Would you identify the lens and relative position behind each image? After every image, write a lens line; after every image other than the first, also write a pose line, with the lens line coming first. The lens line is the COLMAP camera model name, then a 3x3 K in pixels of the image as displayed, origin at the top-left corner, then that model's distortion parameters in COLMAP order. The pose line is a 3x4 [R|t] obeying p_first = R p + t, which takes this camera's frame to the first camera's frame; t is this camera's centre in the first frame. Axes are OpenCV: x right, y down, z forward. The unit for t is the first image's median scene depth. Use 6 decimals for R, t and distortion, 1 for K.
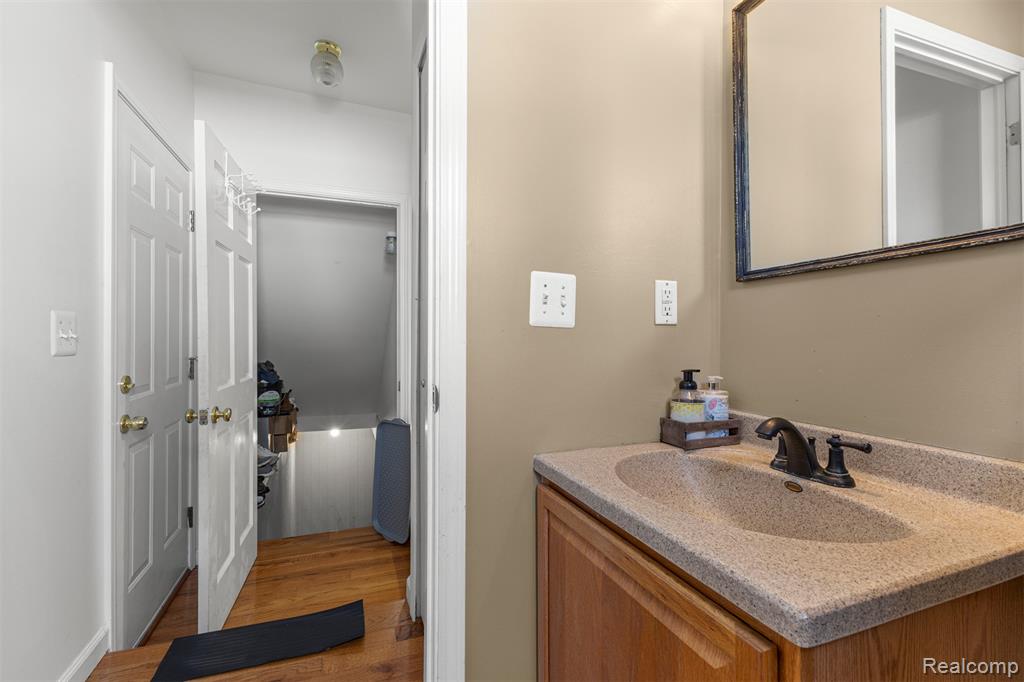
lens RADIAL K [[447.9, 0, 507.6], [0, 447.9, 336.6], [0, 0, 1]] dist [0.013546, -0.000746]
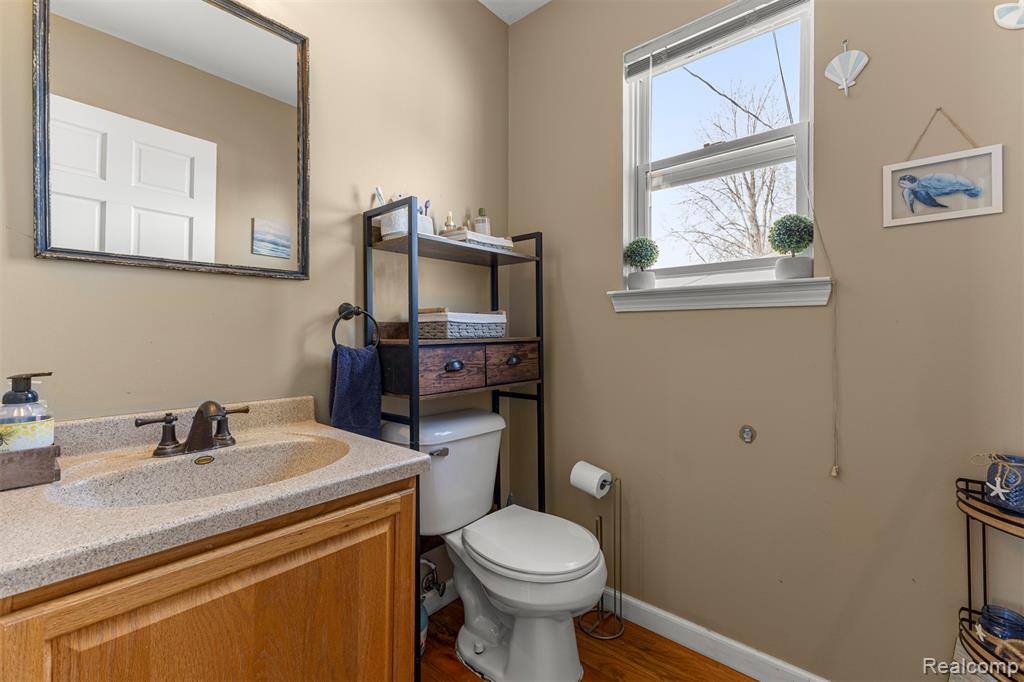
lens RADIAL K [[447.9, 0, 511.1], [0, 447.9, 333.9], [0, 0, 1]] dist [0.013546, -0.000746]
pose [[-0.473780, -0.003546, 0.880636, -0.735362], [-0.004856, 0.999987, 0.001414, 0.006179], [-0.880630, -0.003606, -0.473791, 0.847706]]
